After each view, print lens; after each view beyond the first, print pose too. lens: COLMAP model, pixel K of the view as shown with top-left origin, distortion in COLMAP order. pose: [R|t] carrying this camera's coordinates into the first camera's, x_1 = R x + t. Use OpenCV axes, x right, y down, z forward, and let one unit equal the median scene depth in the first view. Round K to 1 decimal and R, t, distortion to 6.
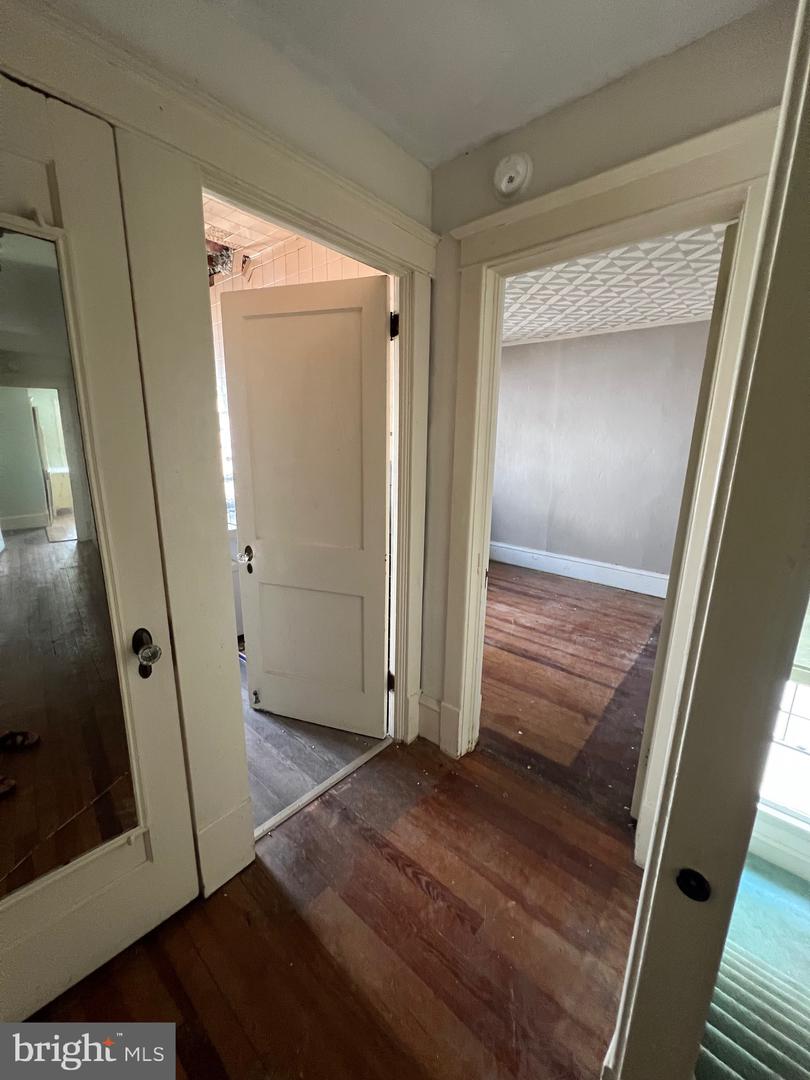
lens RADIAL K [[434.7, 0, 404.7], [0, 434.7, 541.7], [0, 0, 1]] dist [-0.002805, 0.000225]
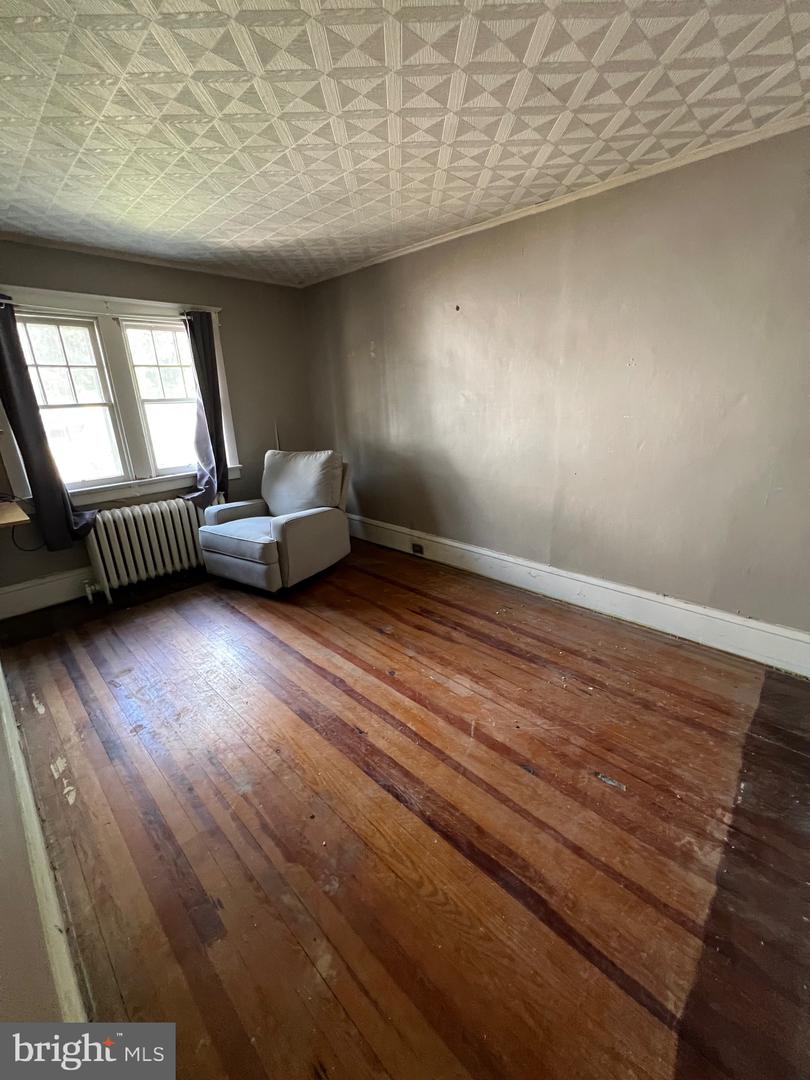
lens RADIAL K [[434.7, 0, 407.0], [0, 434.7, 538.8], [0, 0, 1]] dist [-0.002805, 0.000225]
pose [[0.998200, -0.021929, -0.055819, 0.201708], [0.026819, 0.995723, 0.088412, -0.104346], [0.053641, -0.089750, 0.994519, 0.471637]]
